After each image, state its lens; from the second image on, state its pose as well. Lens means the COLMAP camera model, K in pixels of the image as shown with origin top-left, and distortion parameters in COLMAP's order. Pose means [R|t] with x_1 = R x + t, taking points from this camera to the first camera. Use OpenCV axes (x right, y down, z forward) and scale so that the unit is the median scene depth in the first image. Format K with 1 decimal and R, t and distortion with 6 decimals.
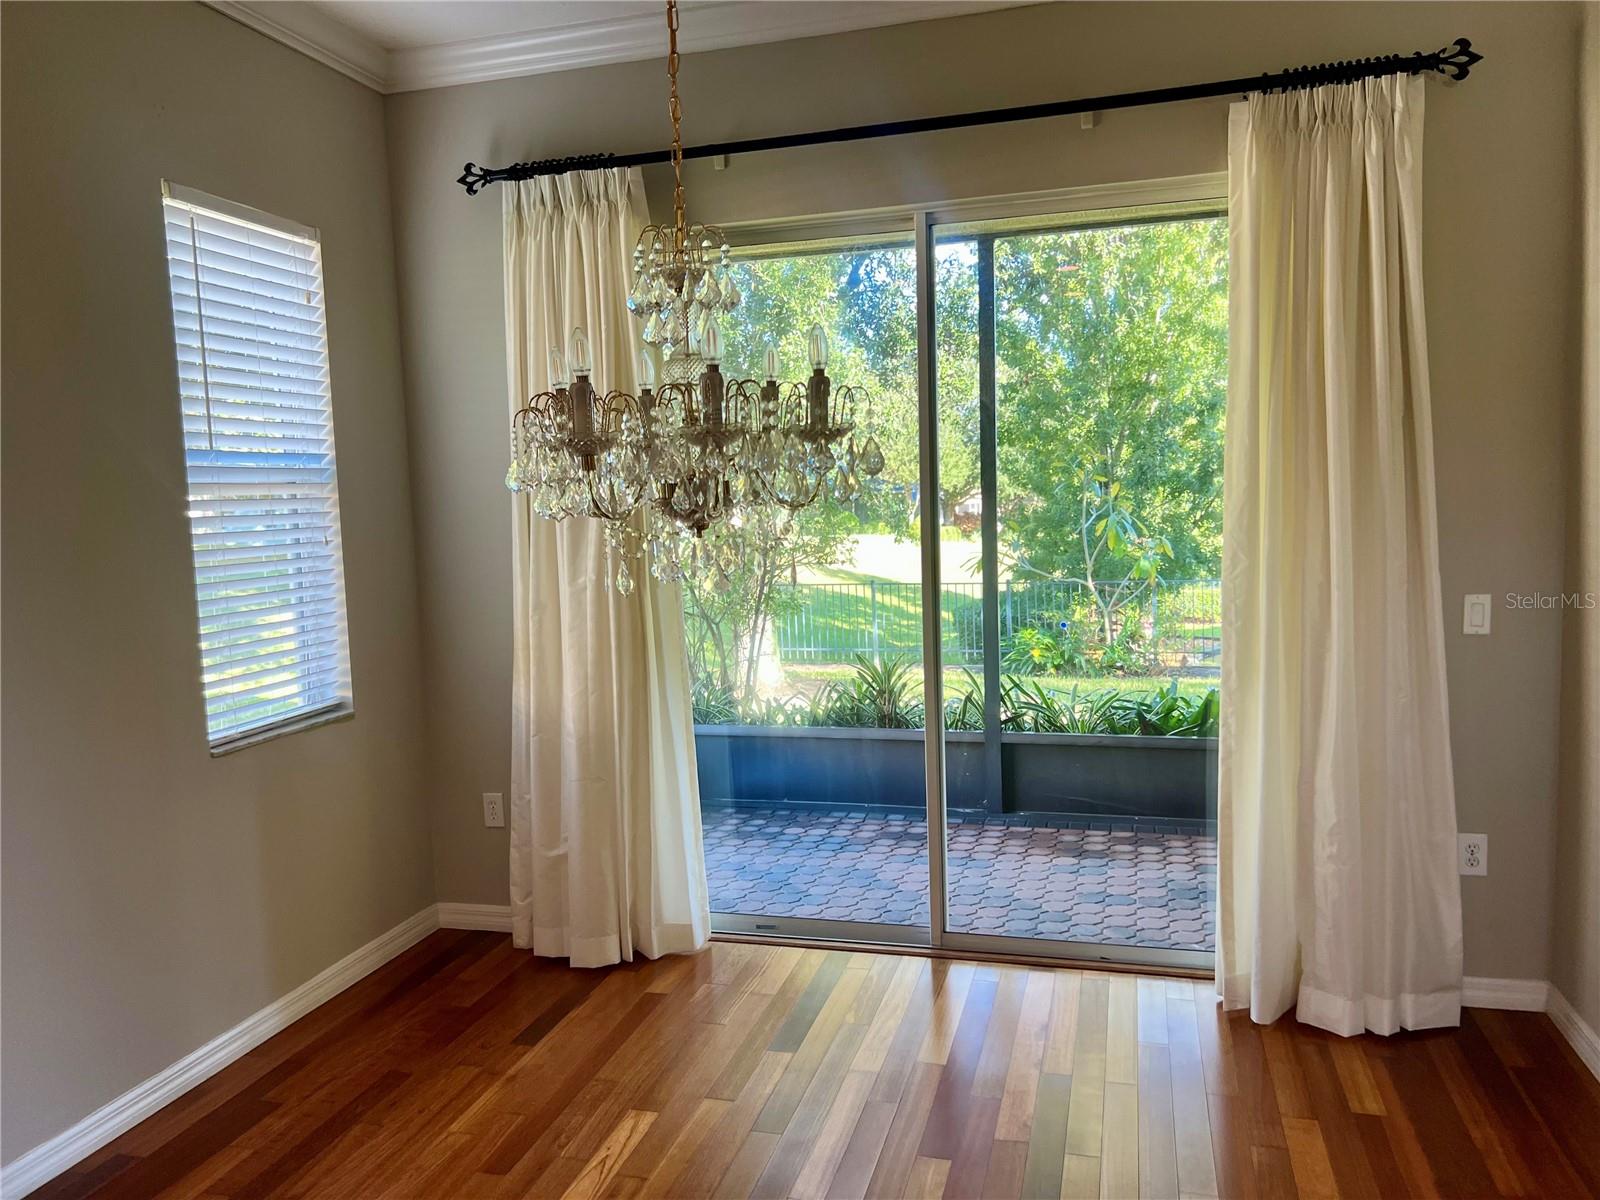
lens RADIAL K [[1232.8, 0, 789.0], [0, 1232.8, 598.9], [0, 0, 1]] dist [0.034960, -0.001096]
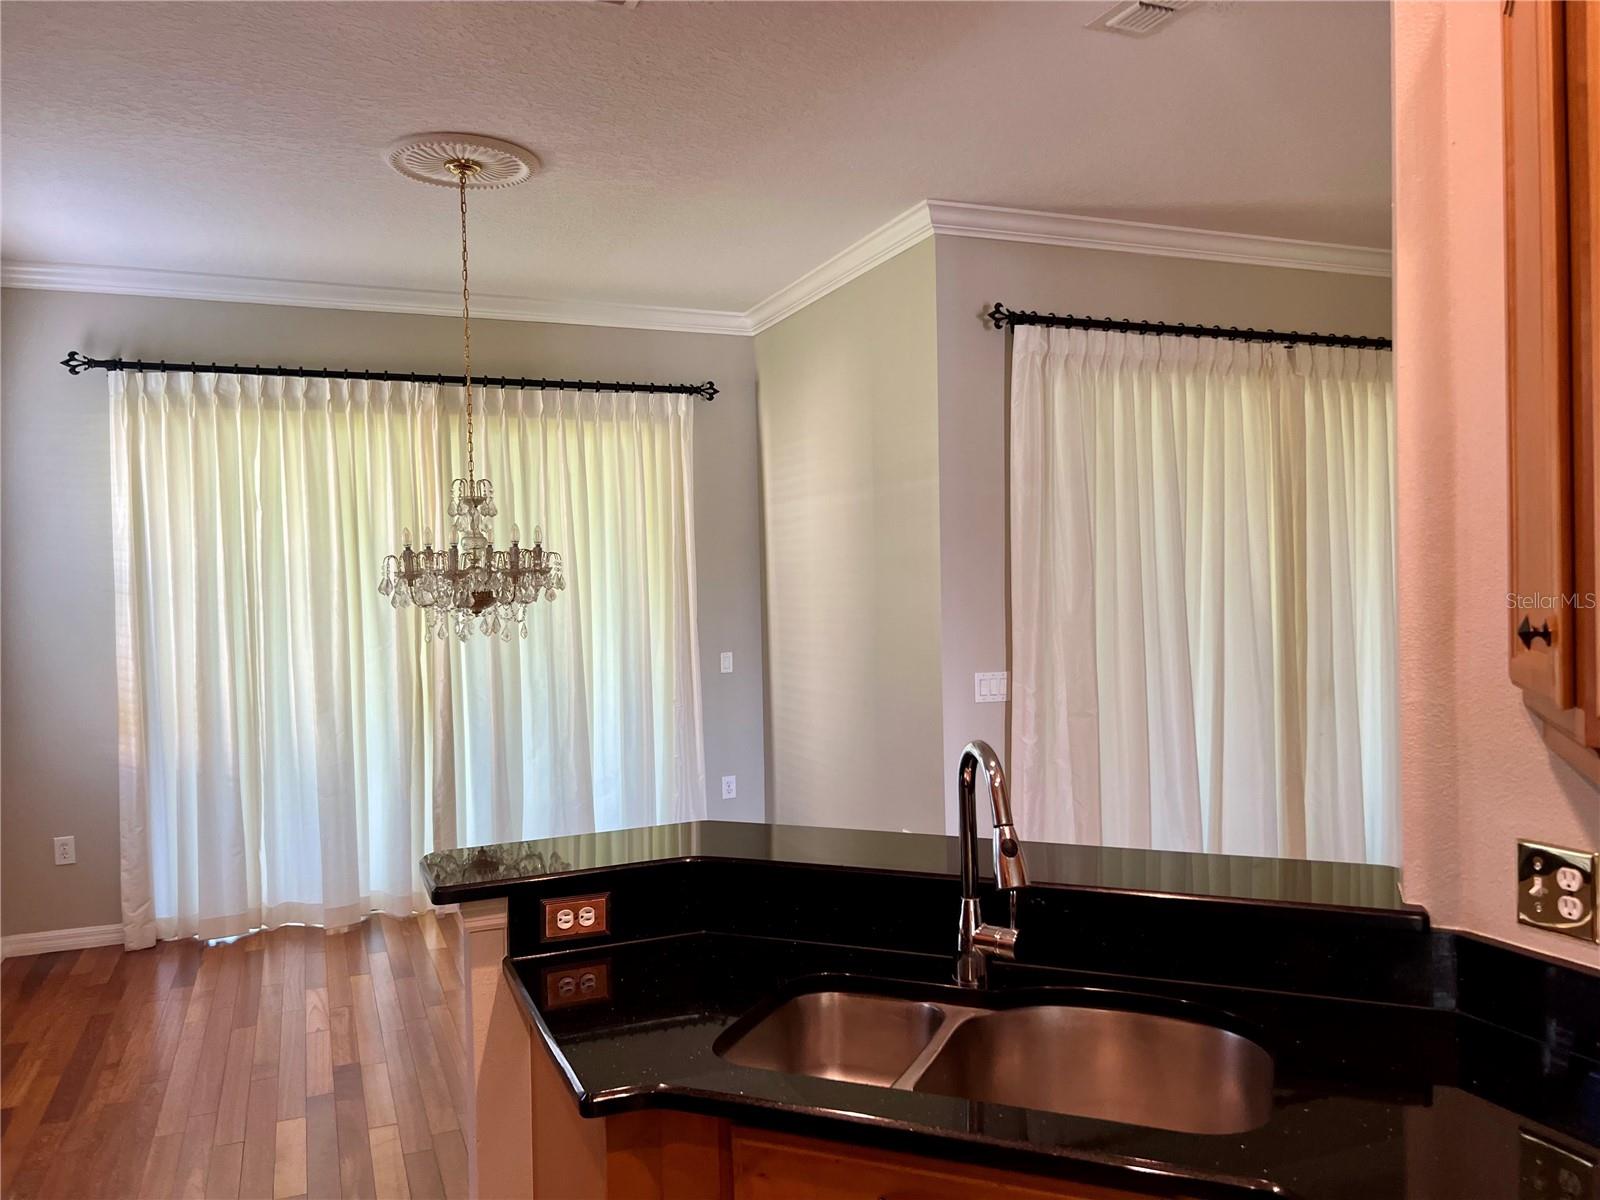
lens RADIAL K [[1232.8, 0, 796.8], [0, 1232.8, 602.4], [0, 0, 1]] dist [0.034960, -0.001096]
pose [[0.785567, 0.004579, 0.618760, -0.487308], [0.049231, 0.996340, -0.069876, 0.050389], [-0.616815, 0.085354, 0.782466, -0.518049]]
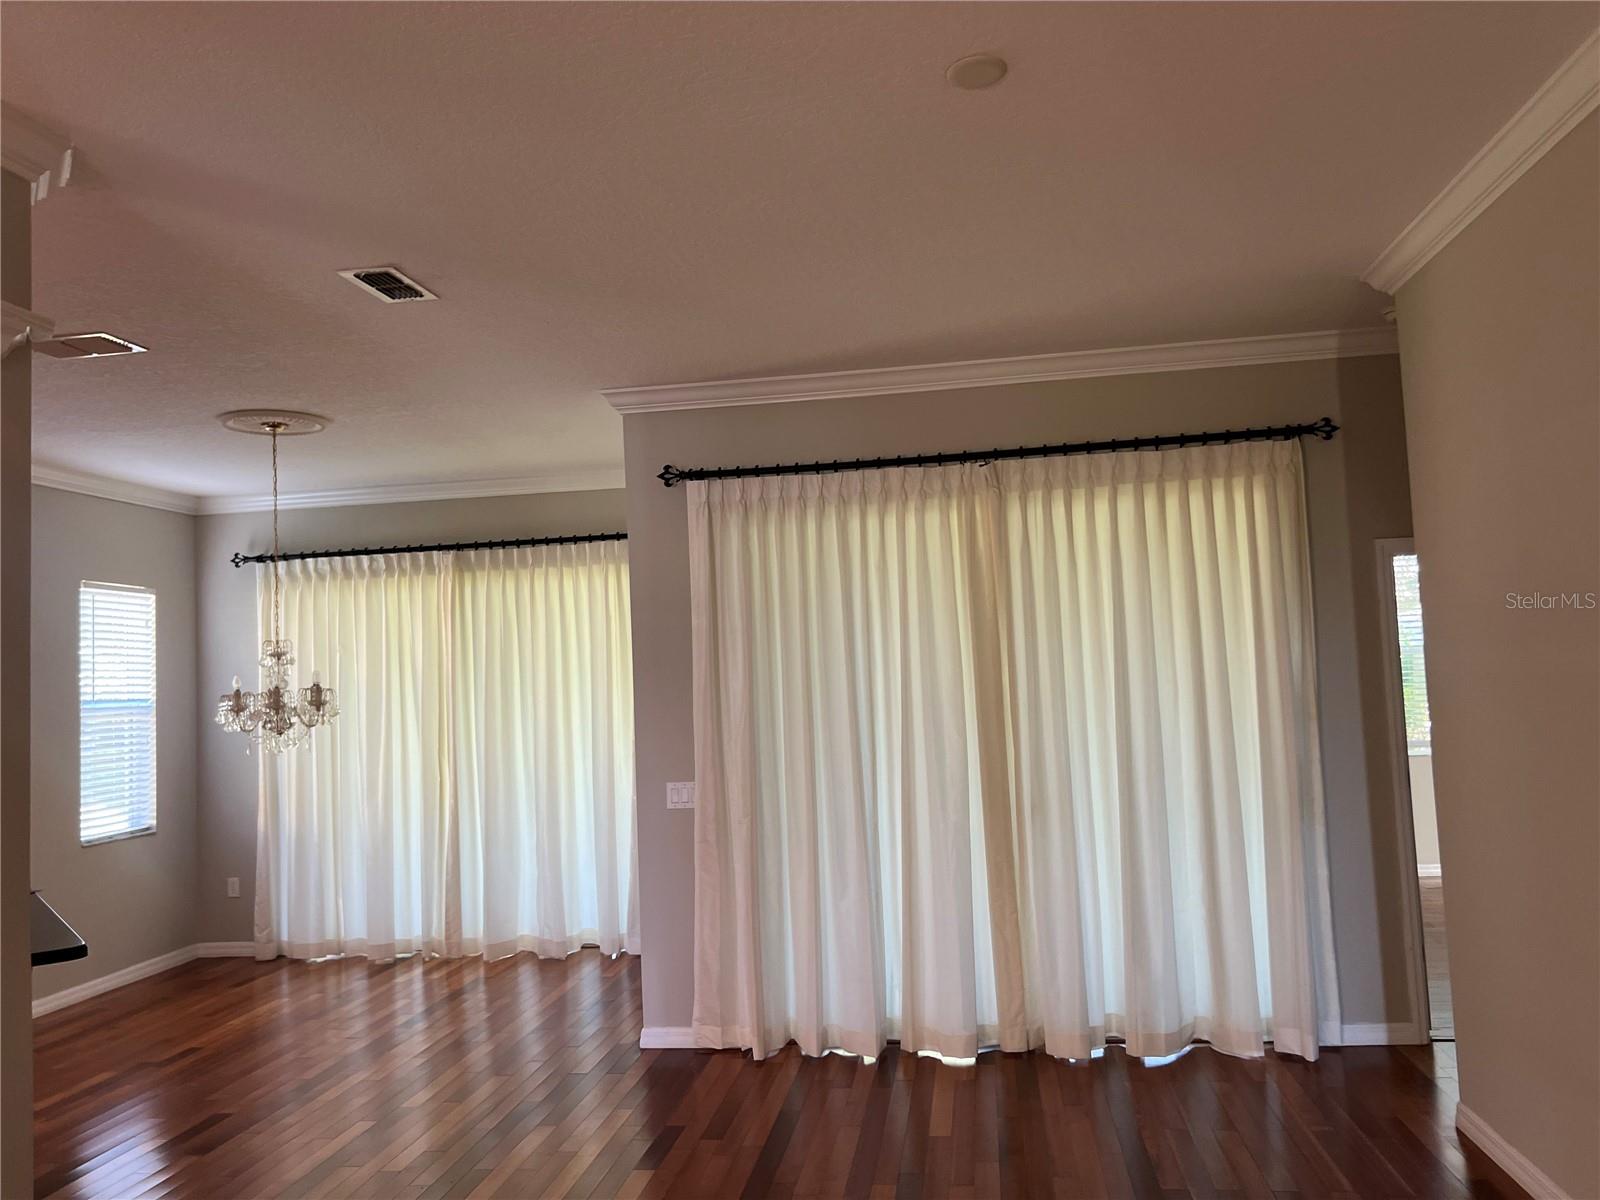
lens RADIAL K [[1232.8, 0, 804.5], [0, 1232.8, 578.8], [0, 0, 1]] dist [0.034960, -0.001096]
pose [[0.991690, -0.001392, 0.128639, 0.409395], [0.023354, 0.985275, -0.169376, 0.056491], [-0.126509, 0.170972, 0.977120, -1.115180]]
